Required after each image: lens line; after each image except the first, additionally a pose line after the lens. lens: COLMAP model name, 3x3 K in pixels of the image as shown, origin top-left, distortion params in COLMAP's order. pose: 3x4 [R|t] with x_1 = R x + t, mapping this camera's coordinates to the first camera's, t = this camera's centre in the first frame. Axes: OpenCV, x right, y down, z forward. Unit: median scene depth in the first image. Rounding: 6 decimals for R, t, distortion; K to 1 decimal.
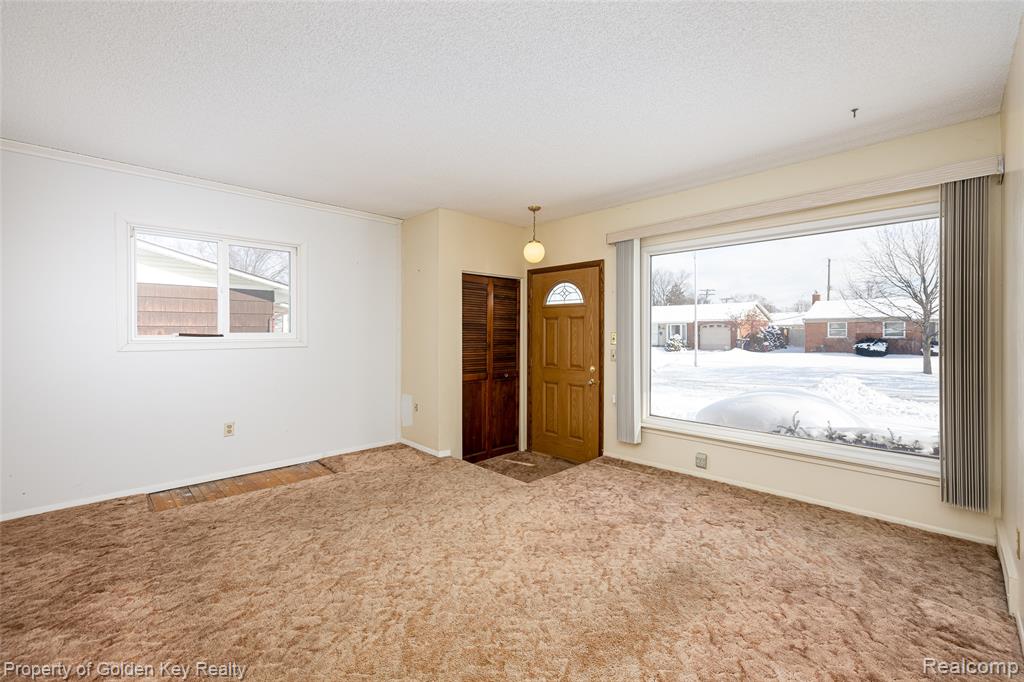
lens RADIAL K [[433.5, 0, 514.0], [0, 433.5, 331.7], [0, 0, 1]] dist [-0.001061, 0.000327]
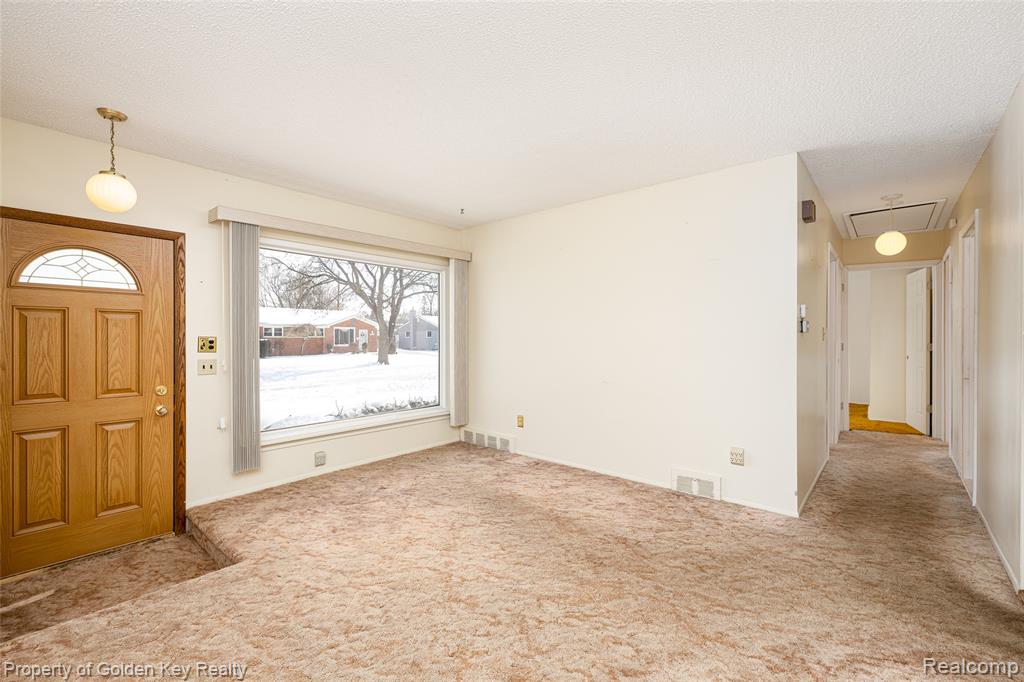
lens RADIAL K [[433.5, 0, 514.7], [0, 433.5, 339.0], [0, 0, 1]] dist [-0.001061, 0.000327]
pose [[-0.083603, -0.007500, 0.996471, -0.633863], [-0.004990, 0.999962, 0.007108, -0.002152], [-0.996487, -0.004378, -0.083637, 0.602721]]
